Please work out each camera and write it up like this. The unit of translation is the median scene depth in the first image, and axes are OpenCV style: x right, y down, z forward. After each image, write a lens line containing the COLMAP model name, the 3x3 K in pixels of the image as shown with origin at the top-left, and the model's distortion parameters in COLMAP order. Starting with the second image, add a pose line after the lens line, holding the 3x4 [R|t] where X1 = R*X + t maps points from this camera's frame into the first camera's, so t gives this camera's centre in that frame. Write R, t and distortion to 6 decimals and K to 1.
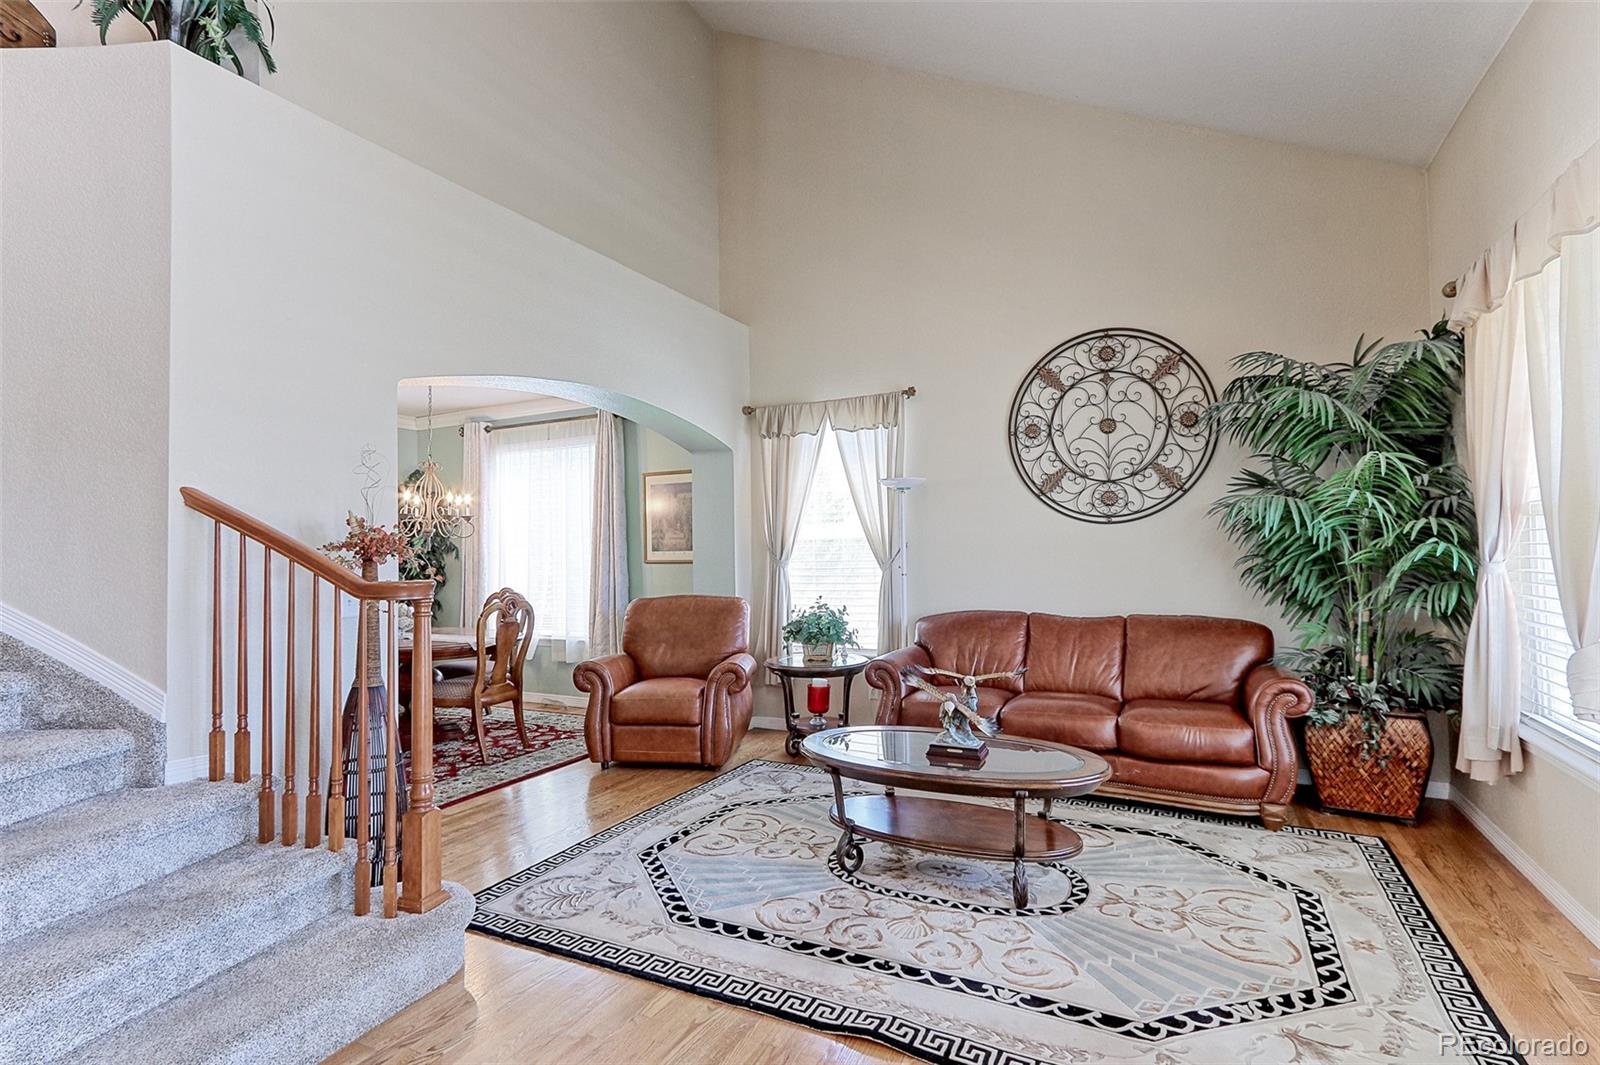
lens RADIAL K [[765.0, 0, 785.7], [0, 765.0, 531.6], [0, 0, 1]] dist [0.001047, 0.000210]
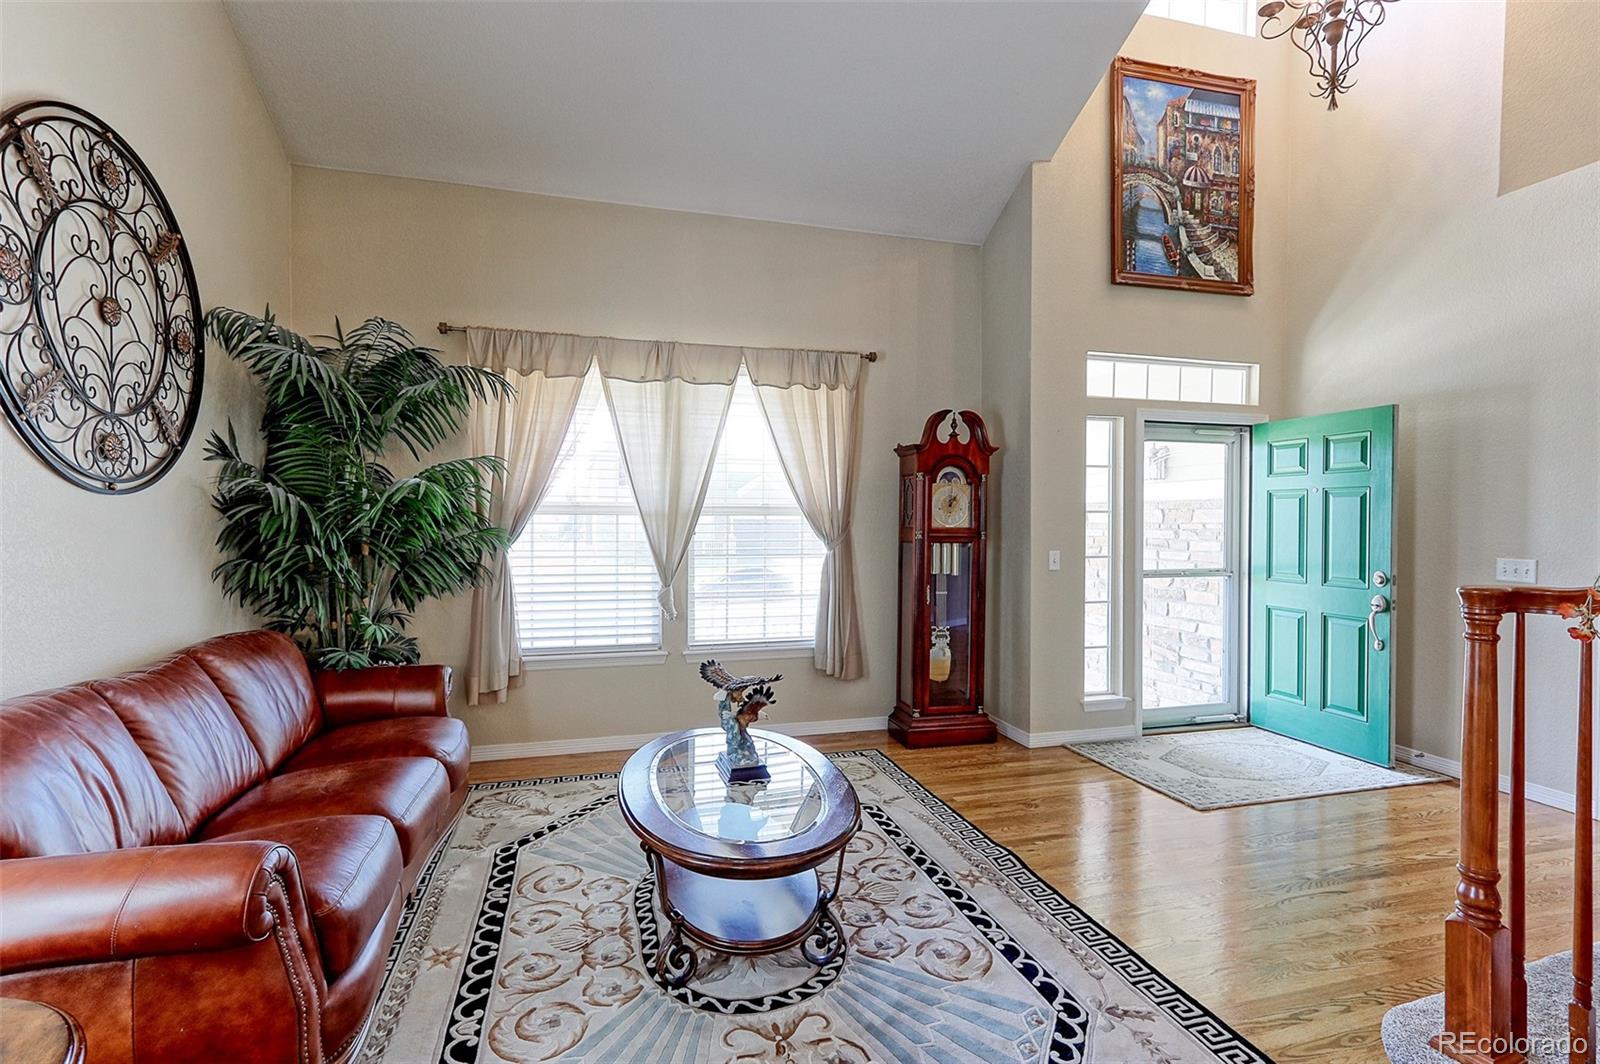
lens RADIAL K [[752.6, 0, 792.6], [0, 752.6, 528.8], [0, 0, 1]] dist [0.000549, 0.000542]
pose [[-0.685728, 0.003418, 0.727850, -0.309043], [-0.009606, 0.999859, -0.013746, 0.017551], [-0.727795, -0.016418, -0.685598, 1.079694]]
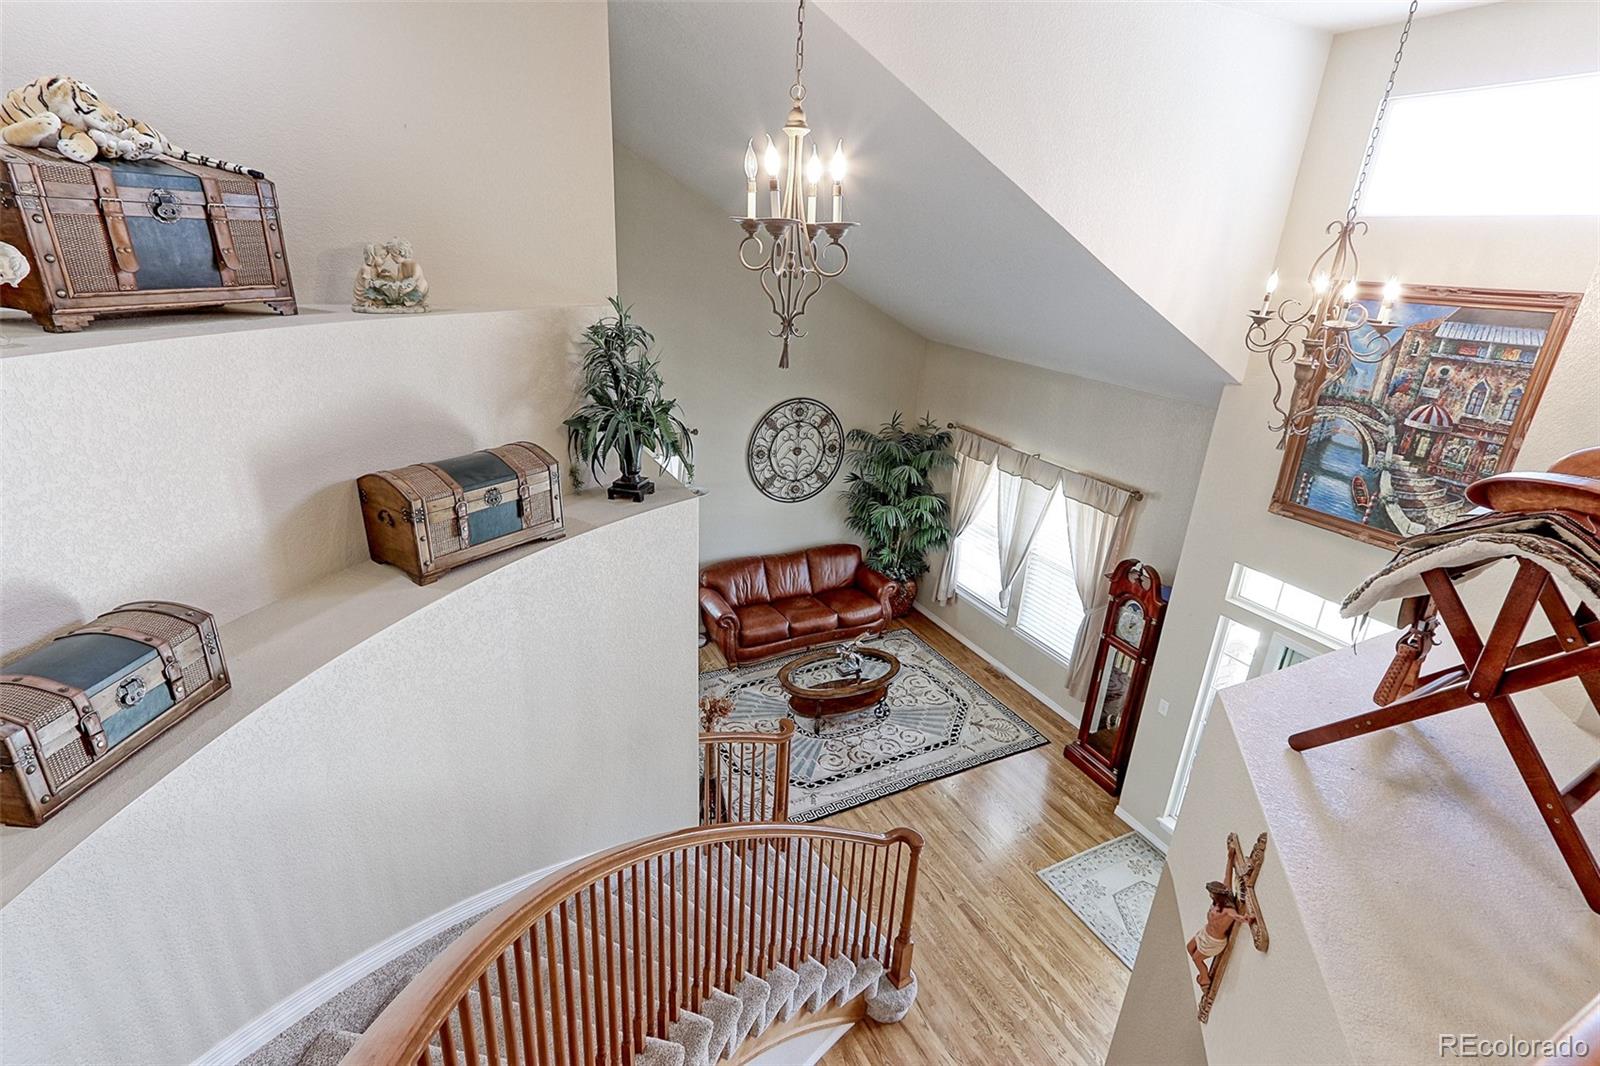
lens RADIAL K [[752.6, 0, 792.6], [0, 752.6, 529.8], [0, 0, 1]] dist [0.000549, 0.000542]
pose [[0.581428, -0.262686, 0.770024, -1.074312], [-0.068218, 0.927370, 0.367873, -0.662417], [-0.810733, -0.266421, 0.521279, 0.032561]]
